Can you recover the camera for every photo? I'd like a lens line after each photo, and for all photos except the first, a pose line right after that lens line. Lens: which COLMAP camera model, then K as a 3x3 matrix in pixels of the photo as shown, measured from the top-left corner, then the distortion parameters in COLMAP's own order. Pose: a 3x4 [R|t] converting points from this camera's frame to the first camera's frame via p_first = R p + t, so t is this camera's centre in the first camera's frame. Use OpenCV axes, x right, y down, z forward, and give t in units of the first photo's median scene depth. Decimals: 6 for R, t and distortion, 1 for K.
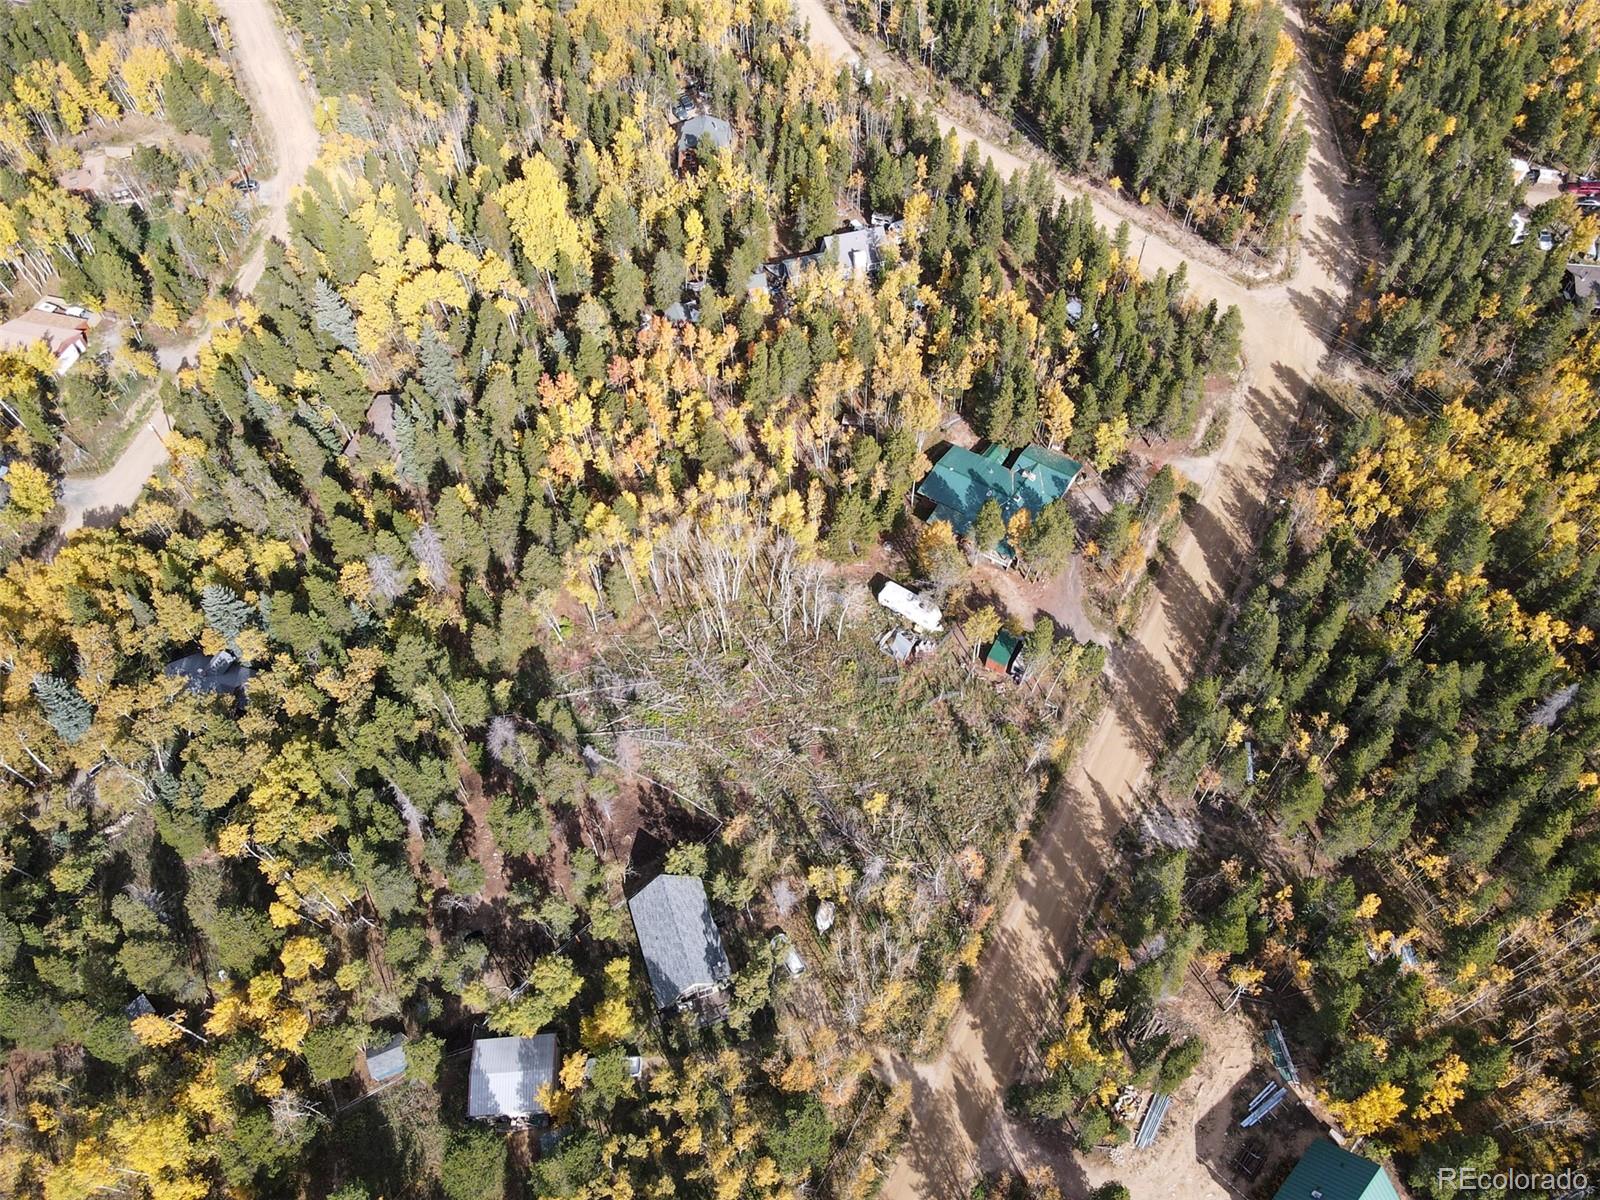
lens RADIAL K [[1169.7, 0, 800.2], [0, 1169.7, 603.4], [0, 0, 1]] dist [0.017481, 0.002619]
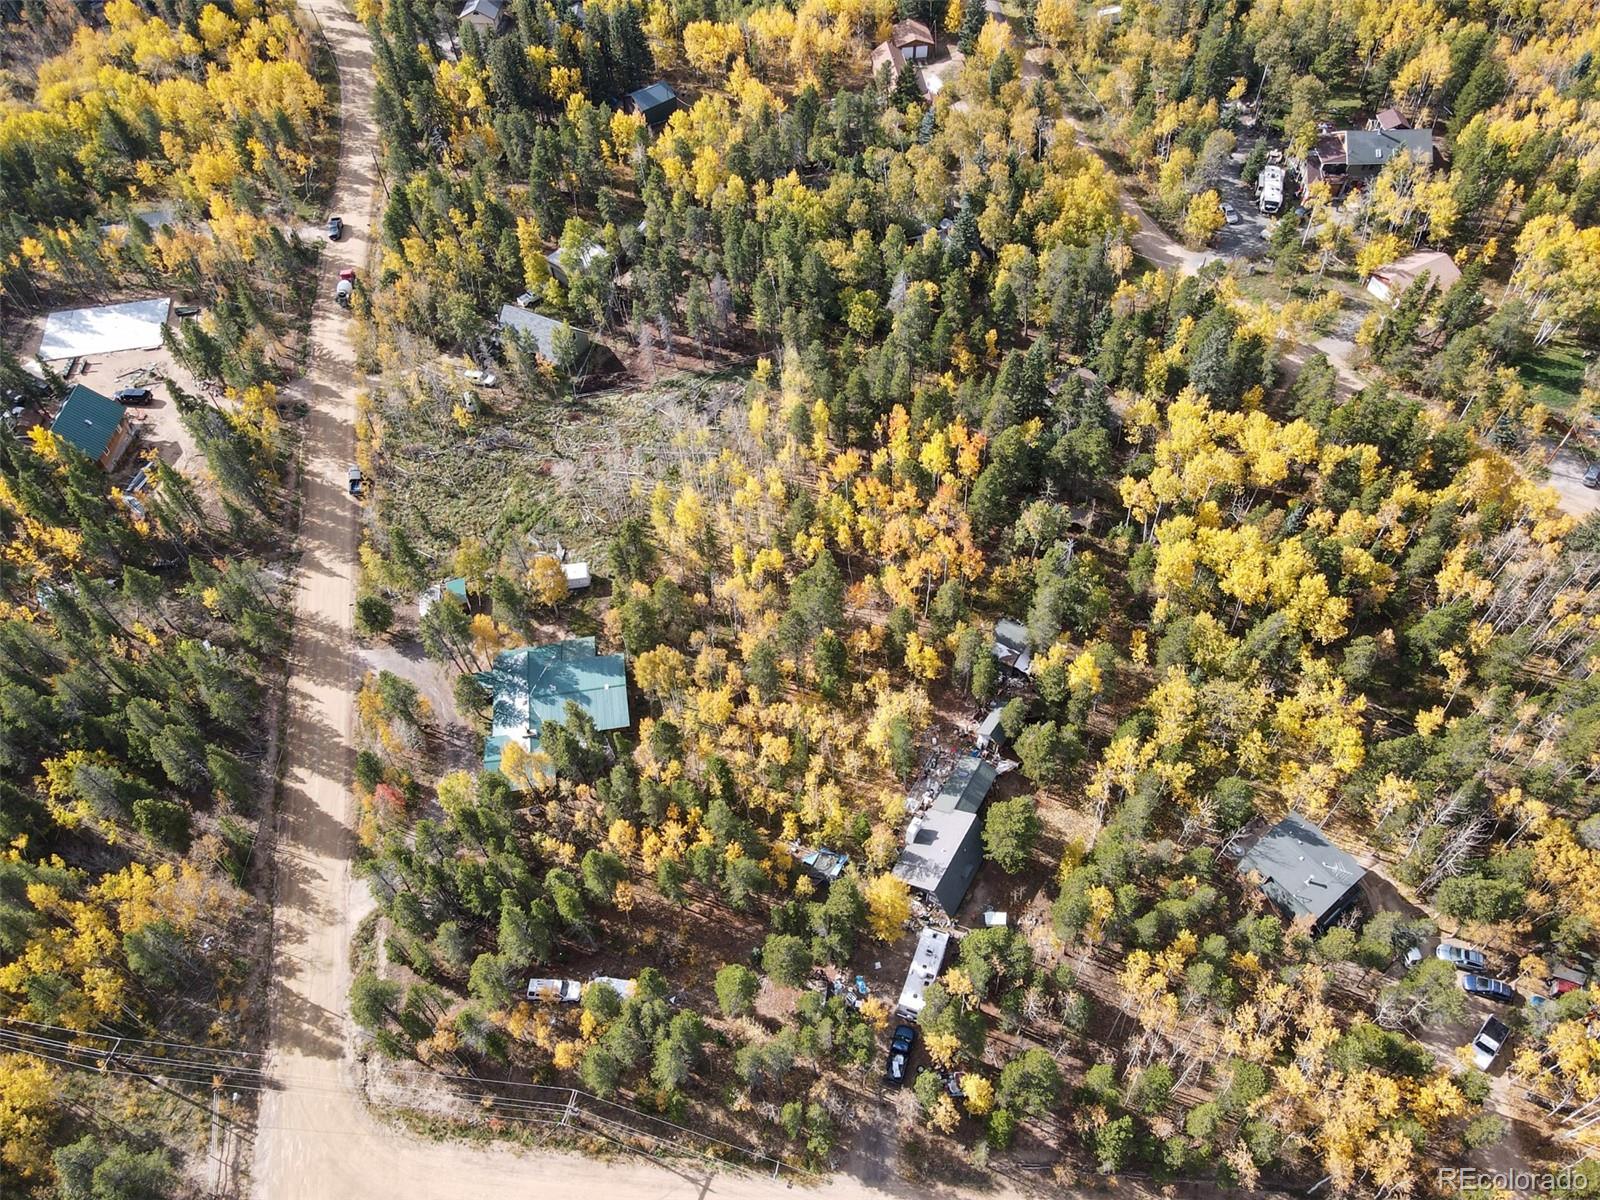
lens RADIAL K [[1169.7, 0, 791.1], [0, 1169.7, 604.7], [0, 0, 1]] dist [0.017481, 0.002619]
pose [[-0.740047, 0.555937, -0.378504, 0.360346], [-0.524401, -0.124592, 0.842306, -1.017634], [0.421110, 0.821834, 0.383738, 0.751145]]
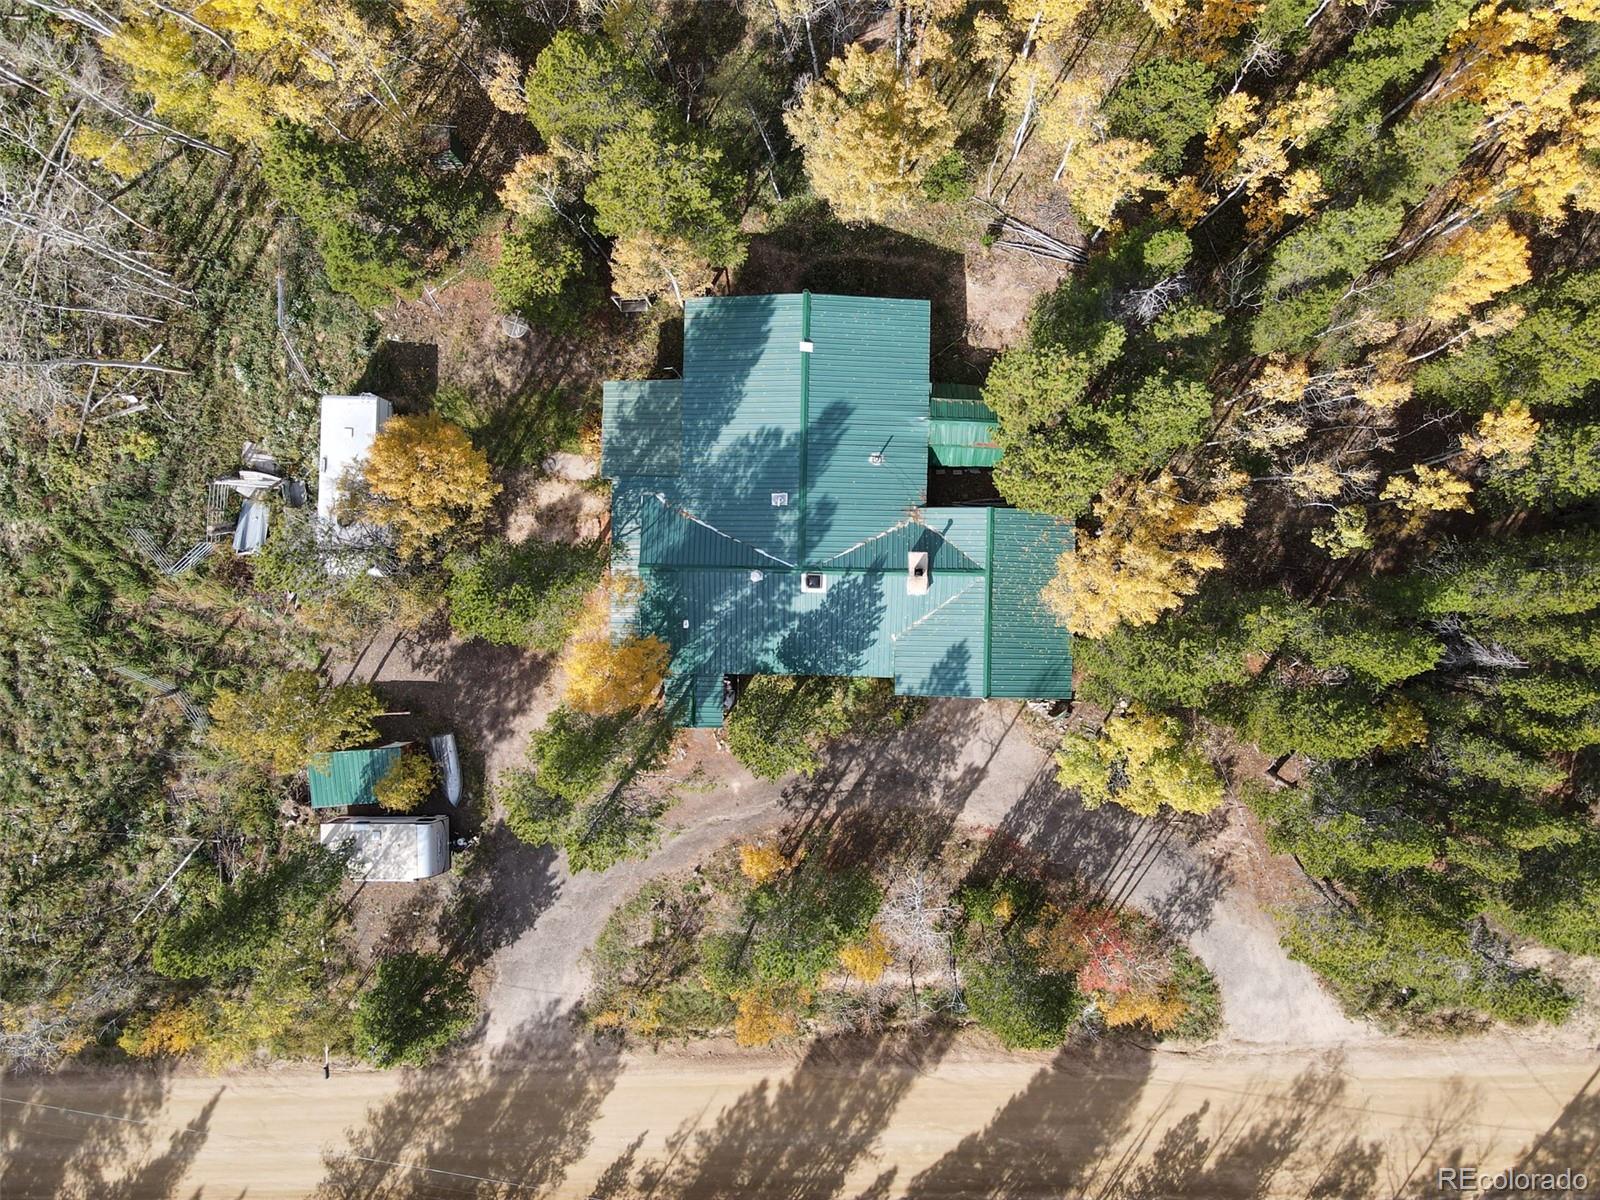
lens RADIAL K [[1169.7, 0, 805.0], [0, 1169.7, 609.3], [0, 0, 1]] dist [0.017481, 0.002619]
pose [[0.535685, 0.844363, -0.009630, 0.211275], [-0.663688, 0.428056, 0.613422, -0.304333], [0.522073, -0.322209, 0.789697, 0.820753]]
